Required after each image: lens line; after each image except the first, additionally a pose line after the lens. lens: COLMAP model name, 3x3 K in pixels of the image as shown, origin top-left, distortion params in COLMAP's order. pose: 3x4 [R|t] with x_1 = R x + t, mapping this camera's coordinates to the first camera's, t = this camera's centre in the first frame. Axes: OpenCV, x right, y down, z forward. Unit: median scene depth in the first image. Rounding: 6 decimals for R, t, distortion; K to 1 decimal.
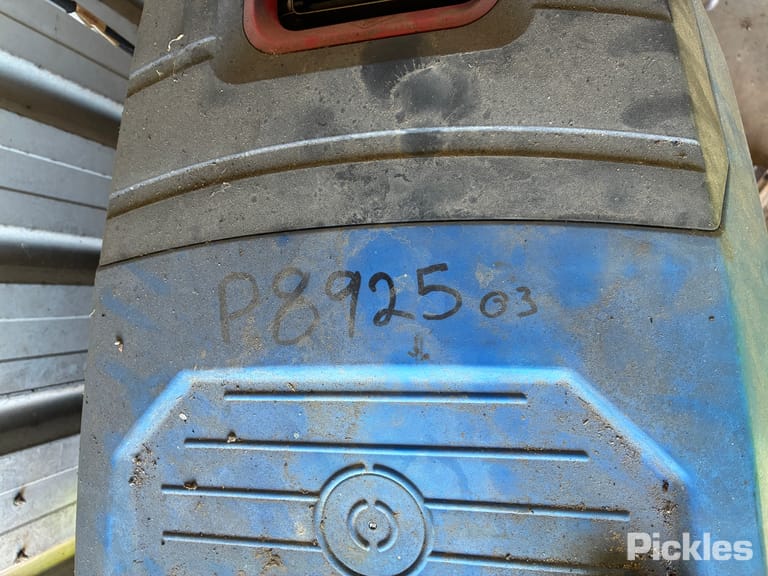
lens RADIAL K [[590.2, 0, 382.9], [0, 590.2, 287.8], [0, 0, 1]] dist [0.035380, -0.064314]
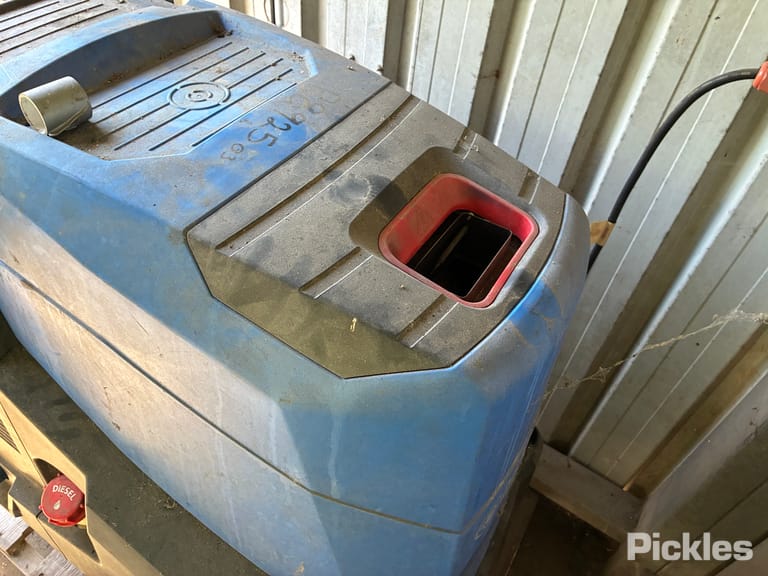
lens RADIAL K [[590.2, 0, 382.0], [0, 590.2, 289.4], [0, 0, 1]] dist [0.035380, -0.064314]
pose [[-0.549204, 0.730328, -0.406196, 1.009634], [-0.832478, -0.435553, 0.342453, -1.180987], [0.073183, 0.526226, 0.847190, -0.356046]]
